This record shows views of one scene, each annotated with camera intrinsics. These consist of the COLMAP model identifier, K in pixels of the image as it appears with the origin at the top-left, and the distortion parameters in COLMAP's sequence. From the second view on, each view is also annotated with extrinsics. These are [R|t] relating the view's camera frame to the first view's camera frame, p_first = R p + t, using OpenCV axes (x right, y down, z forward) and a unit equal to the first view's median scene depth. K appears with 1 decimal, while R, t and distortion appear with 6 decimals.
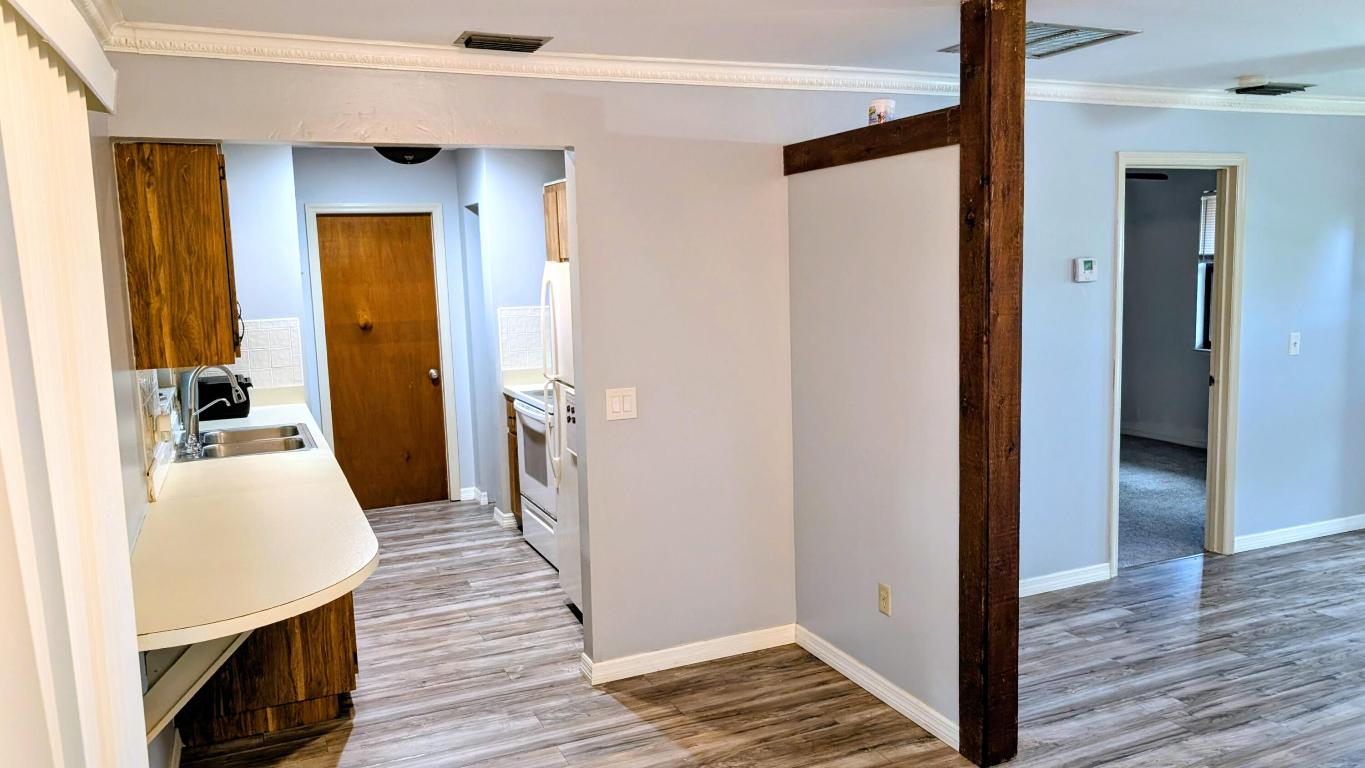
lens RADIAL K [[1016.3, 0, 701.6], [0, 1016.3, 378.8], [0, 0, 1]] dist [0.045447, -0.073877]
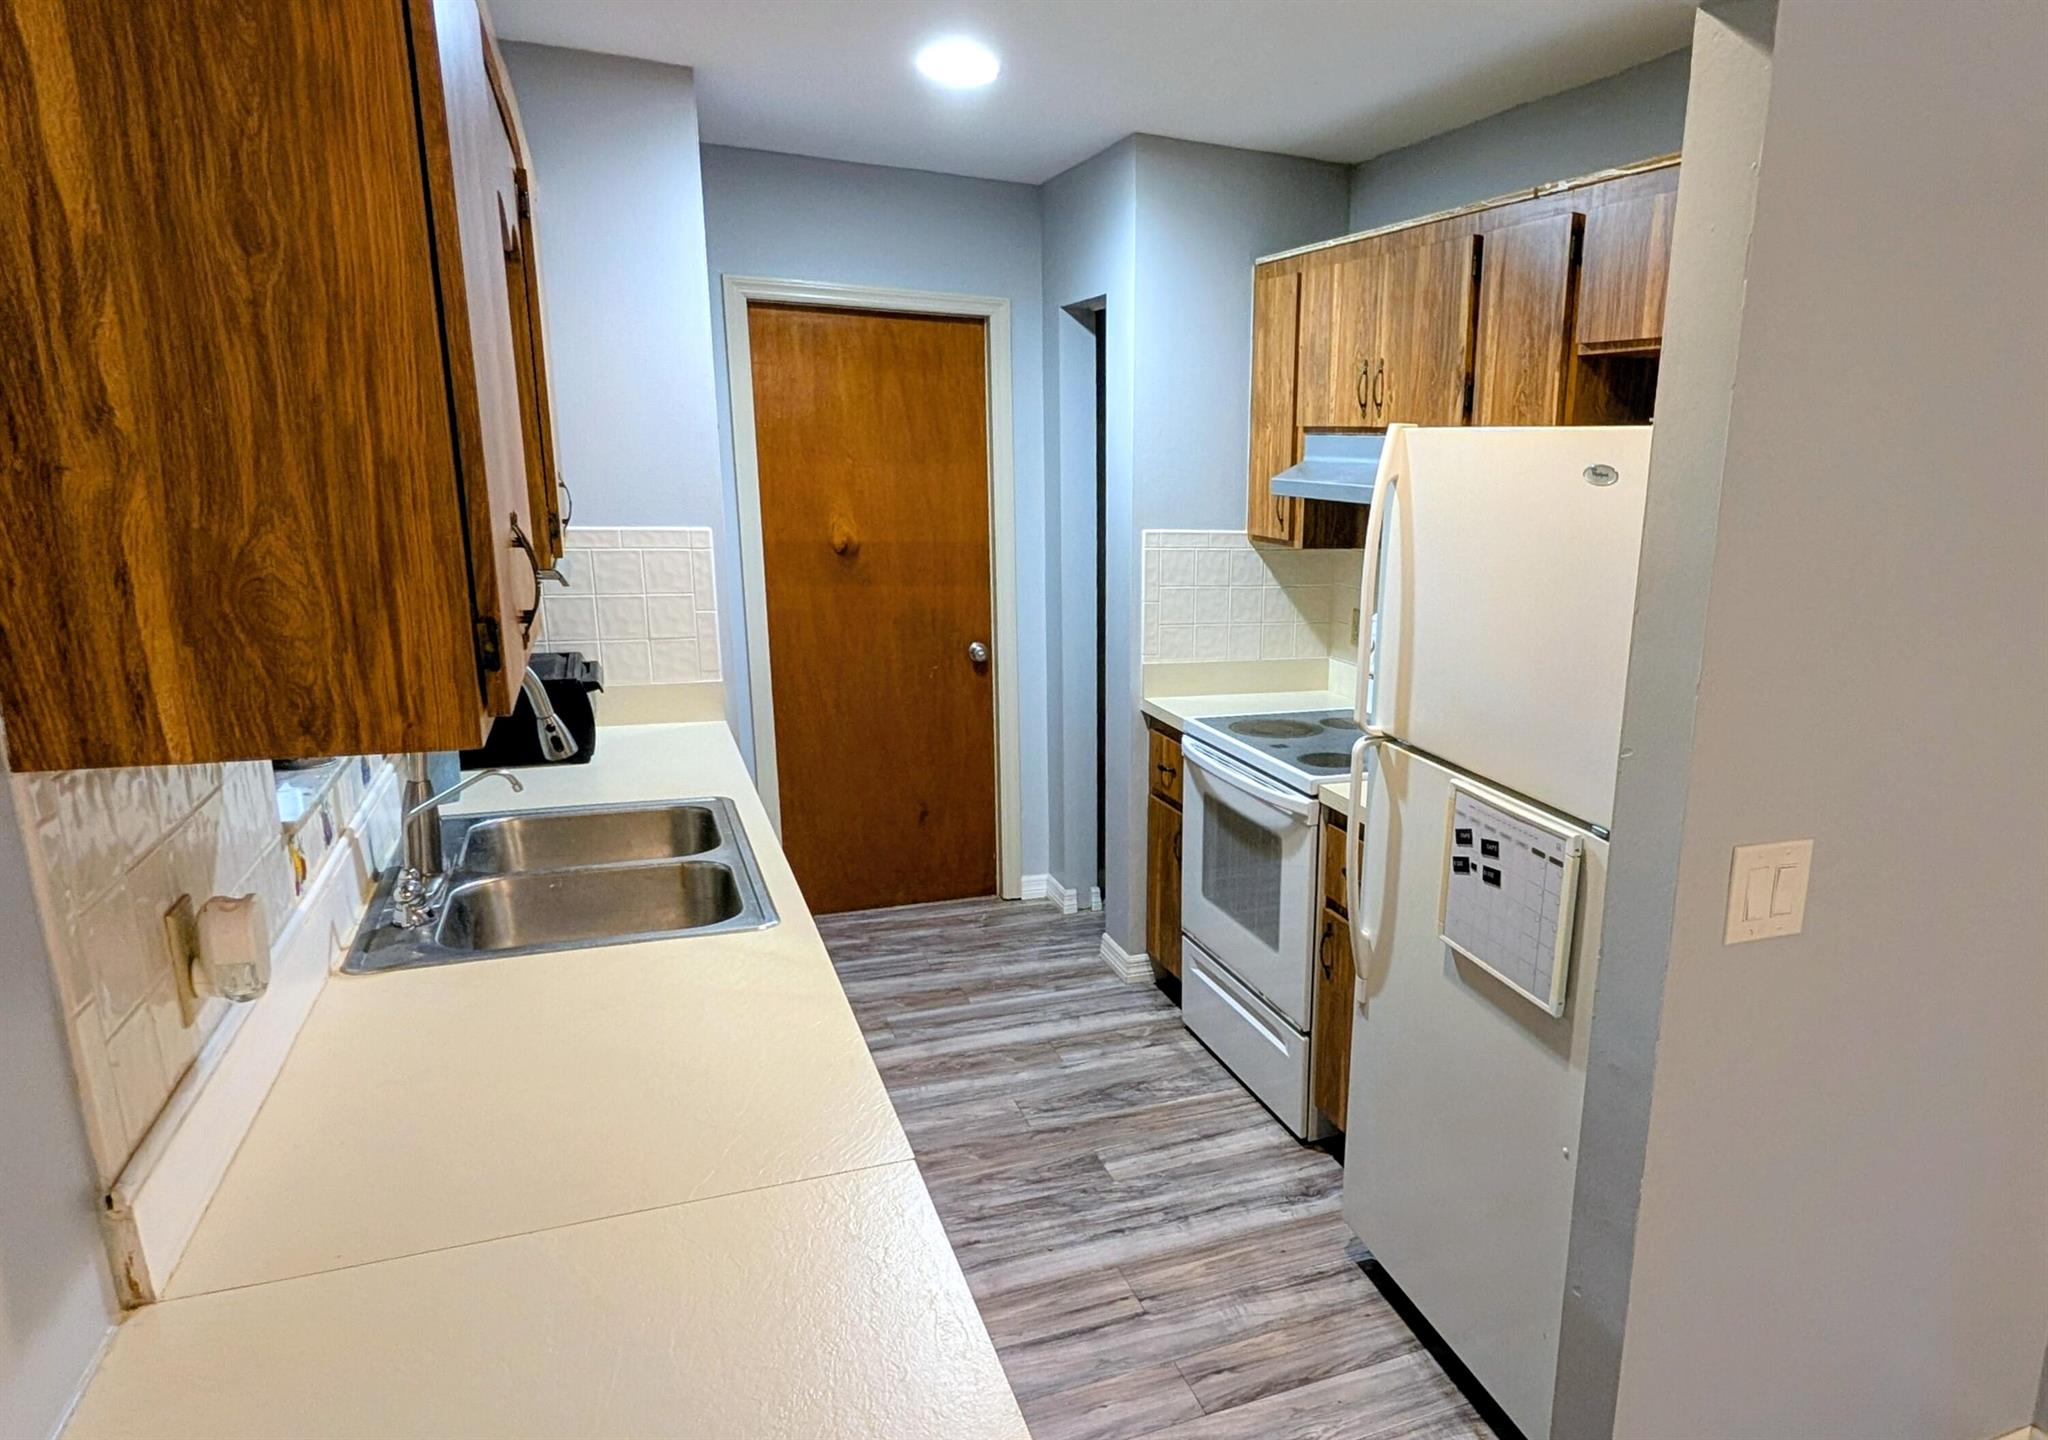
lens RADIAL K [[1326.7, 0, 1281.6], [0, 1326.7, 797.4], [0, 0, 1]] dist [-0.000041, -0.001561]
pose [[0.997535, 0.053326, 0.045606, -0.167803], [-0.058813, 0.989906, 0.128948, -0.032403], [-0.038269, -0.131313, 0.990602, 0.405667]]
